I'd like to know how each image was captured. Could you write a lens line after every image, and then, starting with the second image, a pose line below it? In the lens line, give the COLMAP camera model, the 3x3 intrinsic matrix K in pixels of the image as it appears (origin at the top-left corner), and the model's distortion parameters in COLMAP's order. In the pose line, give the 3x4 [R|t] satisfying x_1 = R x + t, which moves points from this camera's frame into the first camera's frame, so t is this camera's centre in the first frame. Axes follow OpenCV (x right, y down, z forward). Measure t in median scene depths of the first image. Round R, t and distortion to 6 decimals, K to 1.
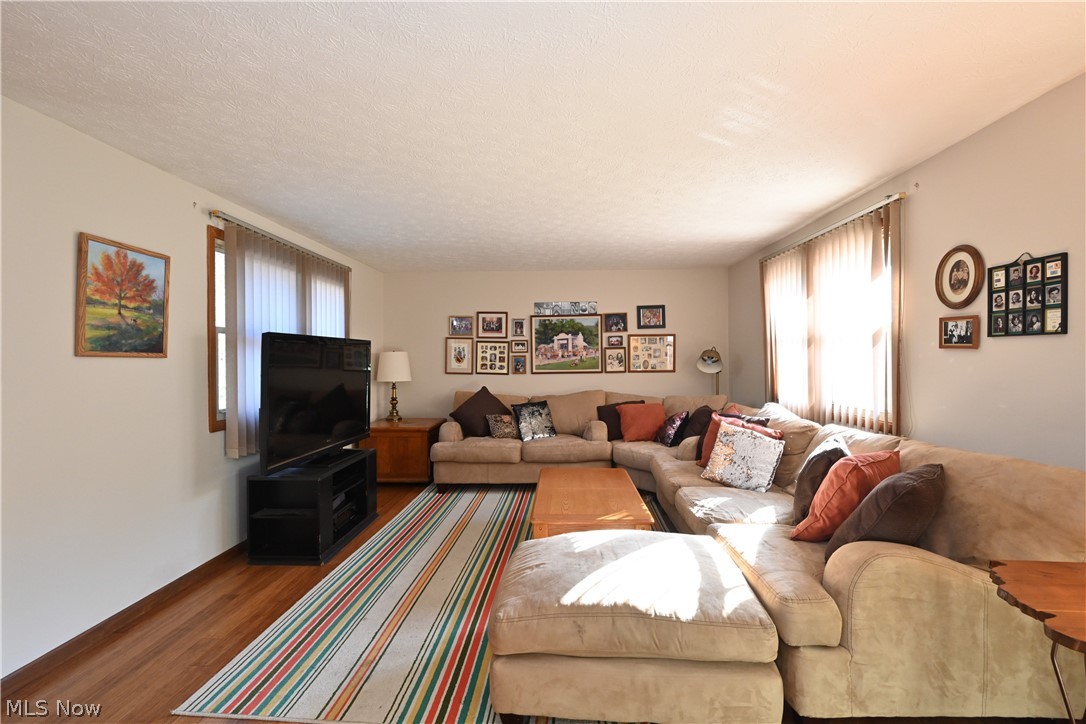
lens RADIAL K [[470.1, 0, 543.0], [0, 470.1, 360.2], [0, 0, 1]] dist [0.000011, 0.000000]
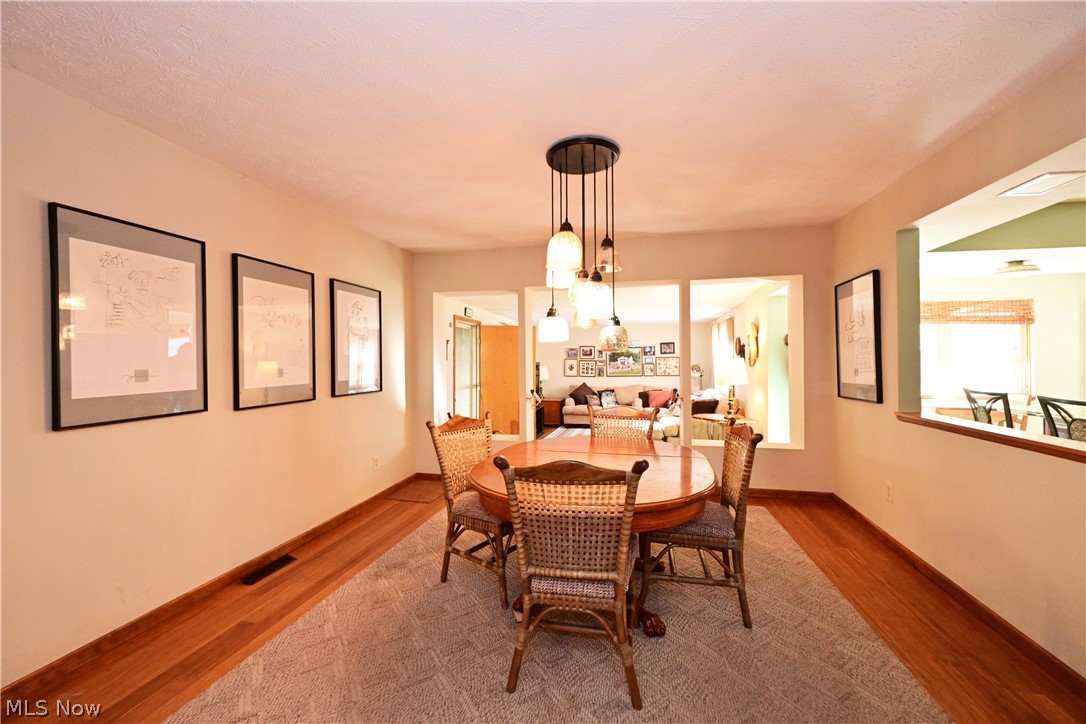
lens RADIAL K [[427.2, 0, 541.5], [0, 427.2, 363.9], [0, 0, 1]] dist [-0.000118, -0.000001]
pose [[0.984954, 0.000553, -0.172816, 0.017060], [-0.001382, 0.999988, -0.004677, -0.016701], [0.172812, 0.004846, 0.984943, -0.881546]]
